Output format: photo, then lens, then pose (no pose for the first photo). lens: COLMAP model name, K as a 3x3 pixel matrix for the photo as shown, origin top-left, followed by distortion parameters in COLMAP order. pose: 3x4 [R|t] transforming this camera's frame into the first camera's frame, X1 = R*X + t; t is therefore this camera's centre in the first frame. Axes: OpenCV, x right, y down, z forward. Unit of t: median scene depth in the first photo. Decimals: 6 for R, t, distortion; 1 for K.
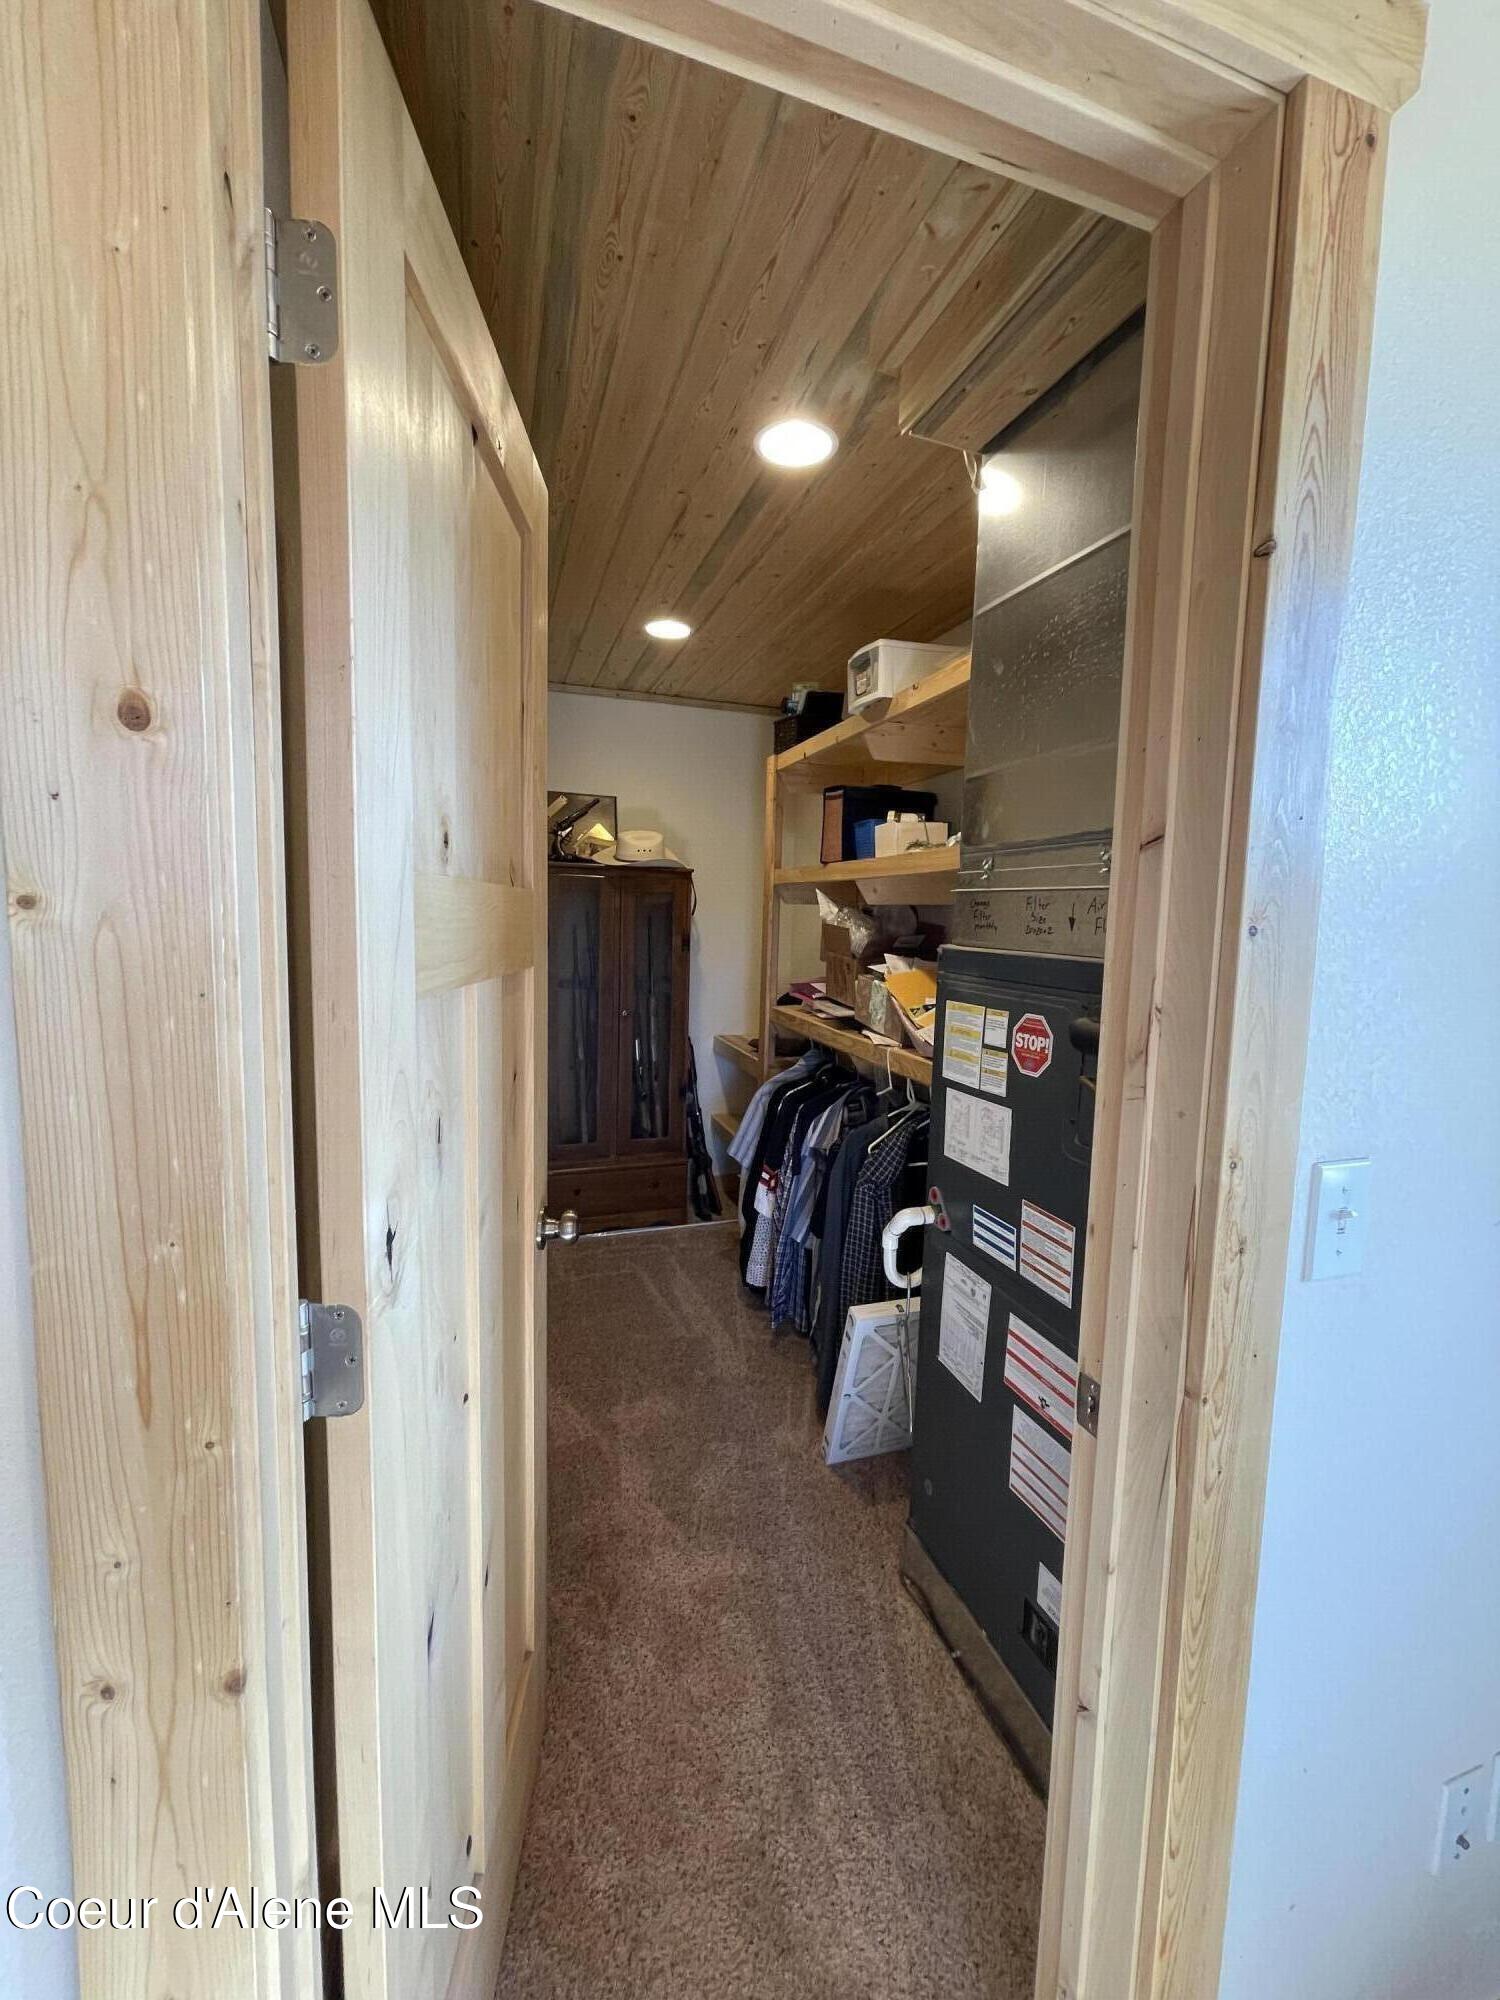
lens RADIAL K [[805.9, 0, 752.7], [0, 805.9, 1000.7], [0, 0, 1]] dist [-0.005269, 0.000981]
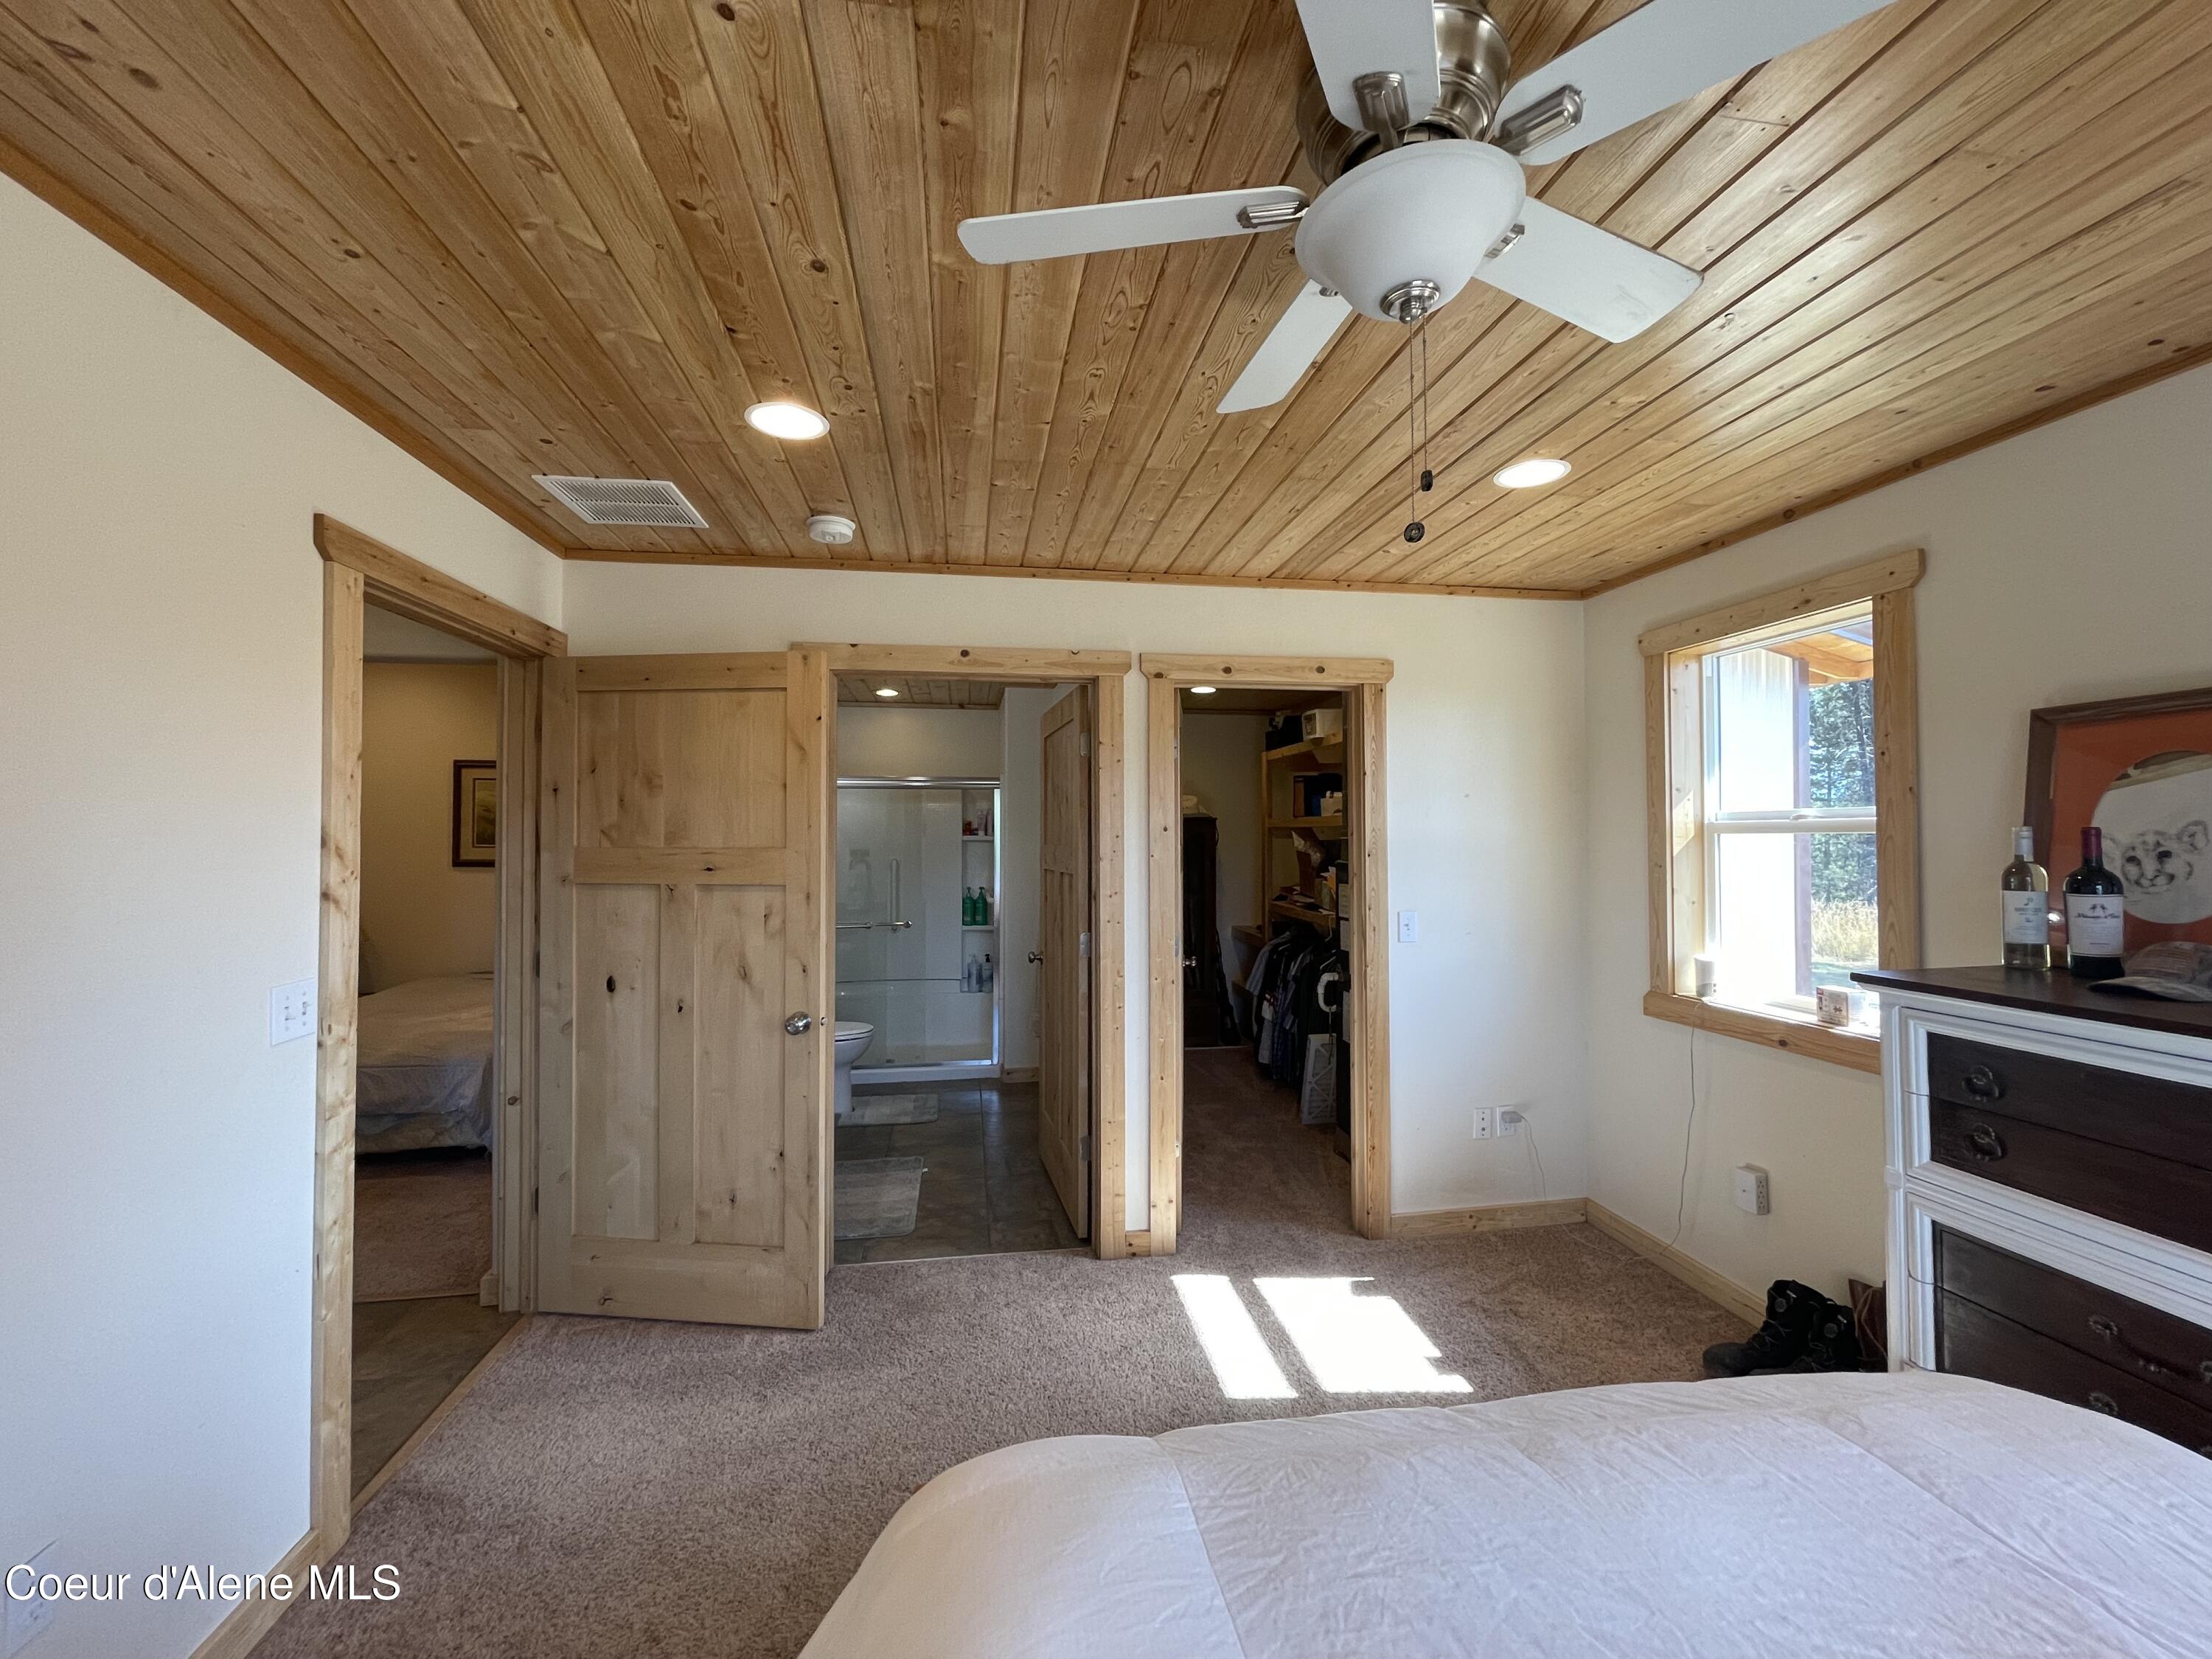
lens RADIAL K [[891.3, 0, 1109.9], [0, 891.3, 826.8], [0, 0, 1]] dist [-0.005269, 0.000981]
pose [[0.986440, -0.029469, -0.161452, 0.001135], [0.010190, 0.992847, -0.118959, 0.078977], [0.163803, 0.115701, 0.979685, -0.977939]]
